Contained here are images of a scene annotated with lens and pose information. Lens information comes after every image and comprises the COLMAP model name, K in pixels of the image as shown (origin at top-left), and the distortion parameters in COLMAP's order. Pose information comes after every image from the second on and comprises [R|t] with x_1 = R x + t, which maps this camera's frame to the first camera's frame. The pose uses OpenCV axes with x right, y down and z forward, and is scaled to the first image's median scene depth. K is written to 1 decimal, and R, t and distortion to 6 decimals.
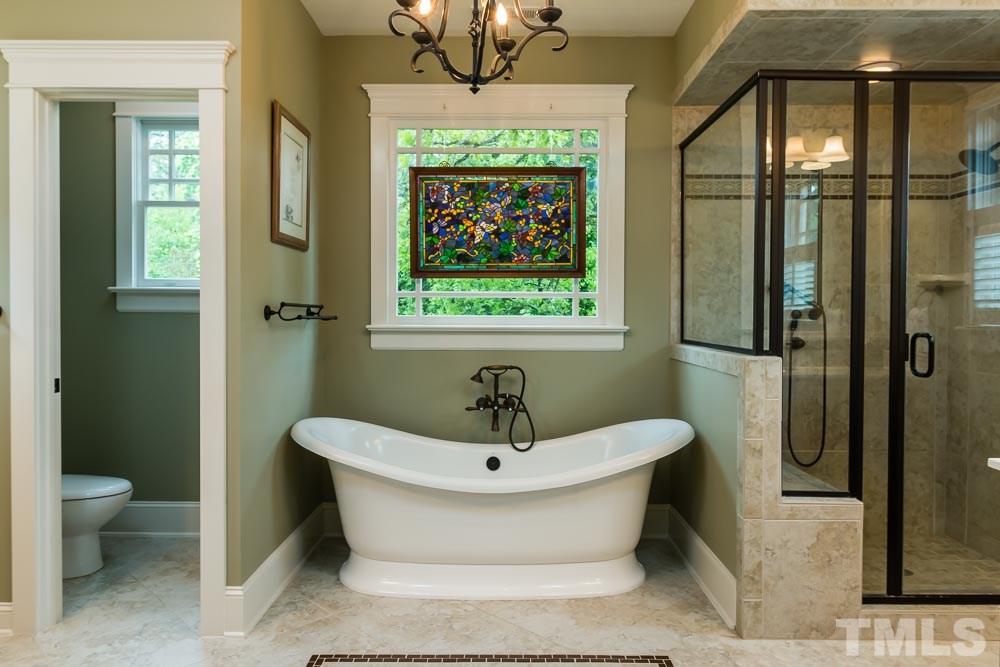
lens RADIAL K [[716.3, 0, 488.2], [0, 716.3, 324.5], [0, 0, 1]] dist [0.031042, -0.001818]
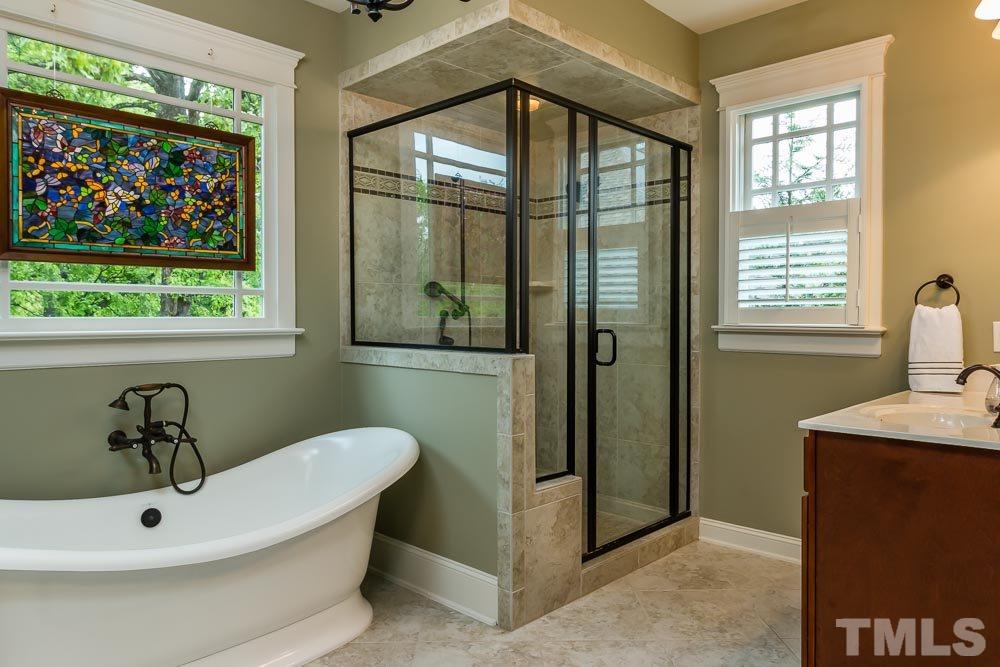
lens RADIAL K [[716.3, 0, 488.2], [0, 716.3, 324.5], [0, 0, 1]] dist [0.031042, -0.001818]
pose [[0.675350, -0.013297, 0.737378, -0.296290], [0.013888, 0.999889, 0.005311, -0.003541], [-0.737367, 0.006653, 0.675460, 0.236899]]
